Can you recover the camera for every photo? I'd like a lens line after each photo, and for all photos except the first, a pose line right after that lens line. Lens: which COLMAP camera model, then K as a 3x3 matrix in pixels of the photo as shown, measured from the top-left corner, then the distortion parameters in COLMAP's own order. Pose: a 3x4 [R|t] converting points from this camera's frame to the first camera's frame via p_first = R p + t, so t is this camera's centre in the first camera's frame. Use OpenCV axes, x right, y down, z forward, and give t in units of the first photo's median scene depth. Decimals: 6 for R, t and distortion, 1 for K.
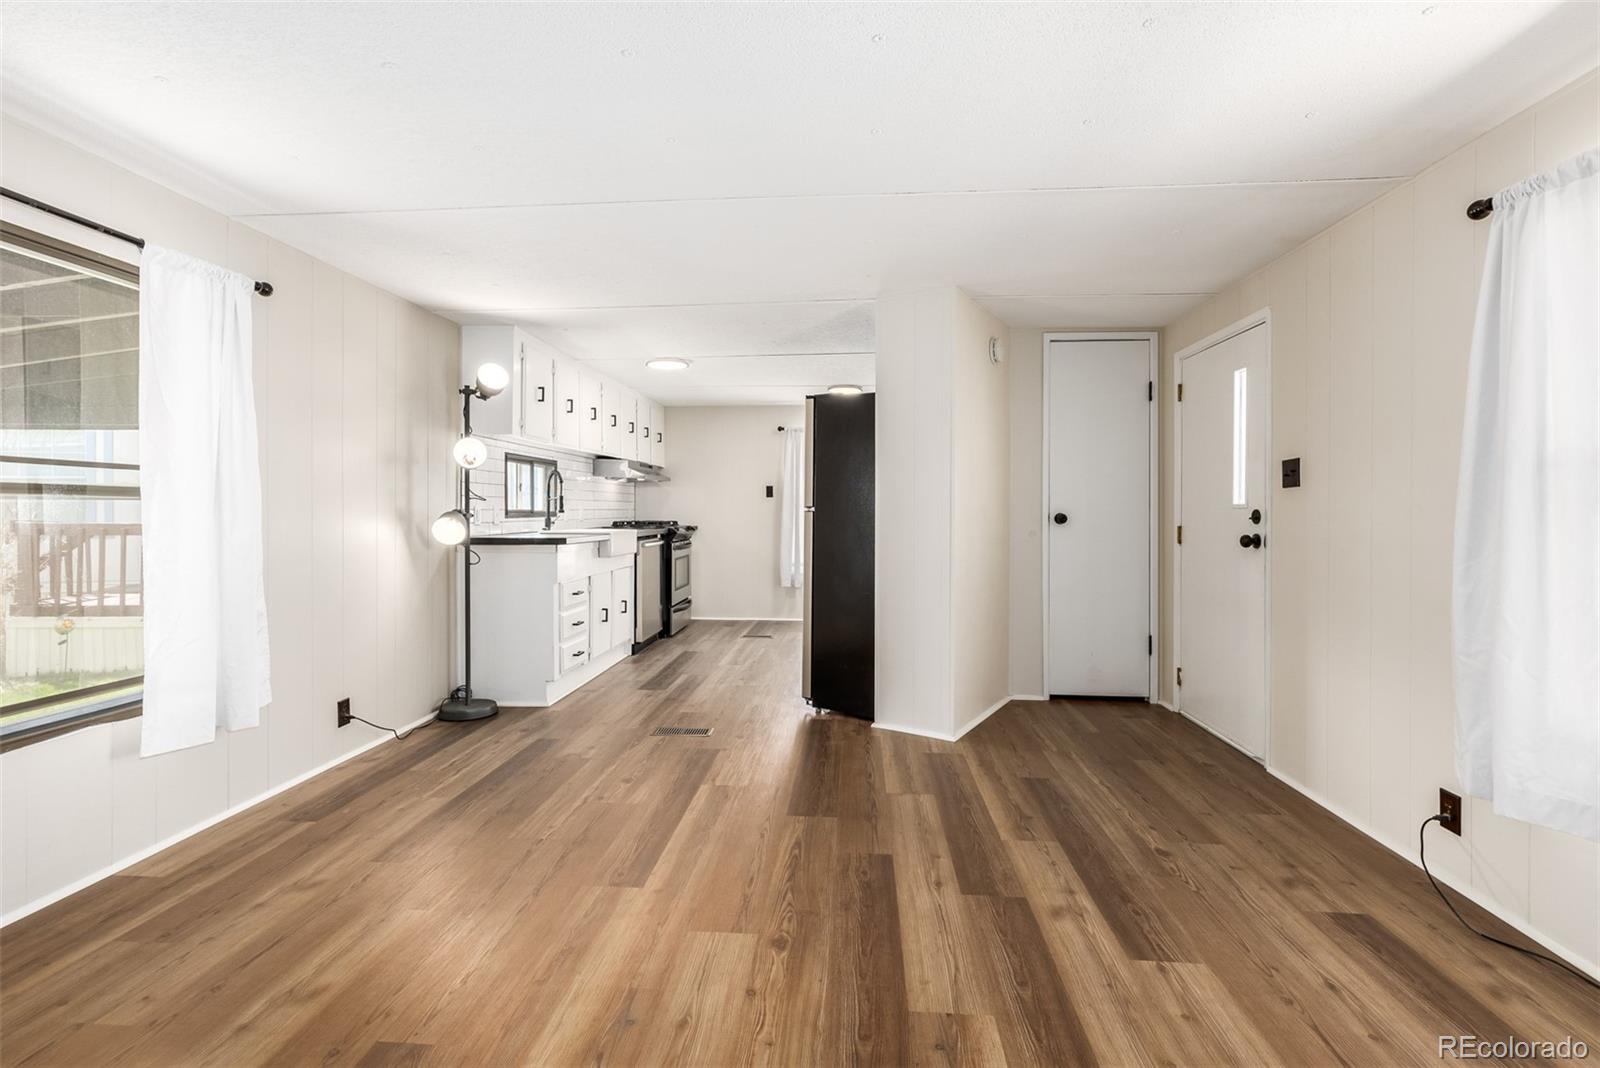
lens RADIAL K [[680.1, 0, 800.6], [0, 680.1, 518.1], [0, 0, 1]] dist [-0.004112, -0.000105]
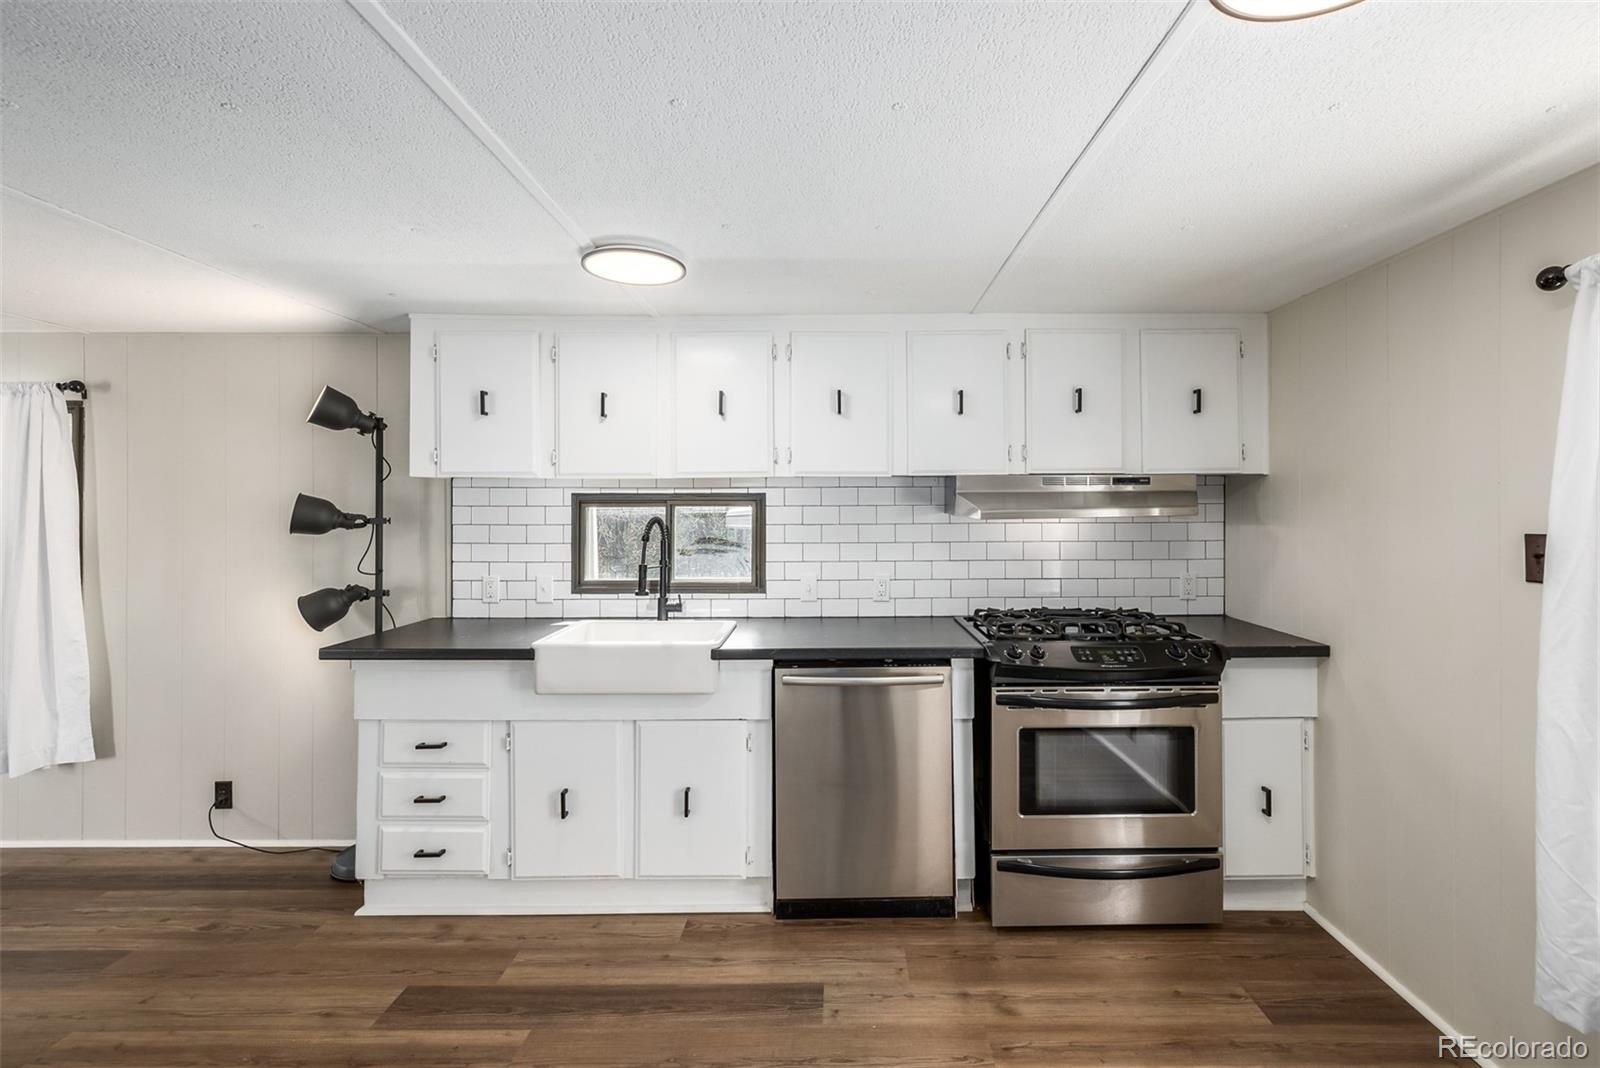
lens RADIAL K [[680.1, 0, 800.4], [0, 680.1, 534.7], [0, 0, 1]] dist [-0.004112, -0.000105]
pose [[0.100016, -0.003655, -0.994979, 0.341609], [-0.016991, 0.999841, -0.005381, -0.082888], [0.994841, 0.017444, 0.099938, 1.690779]]
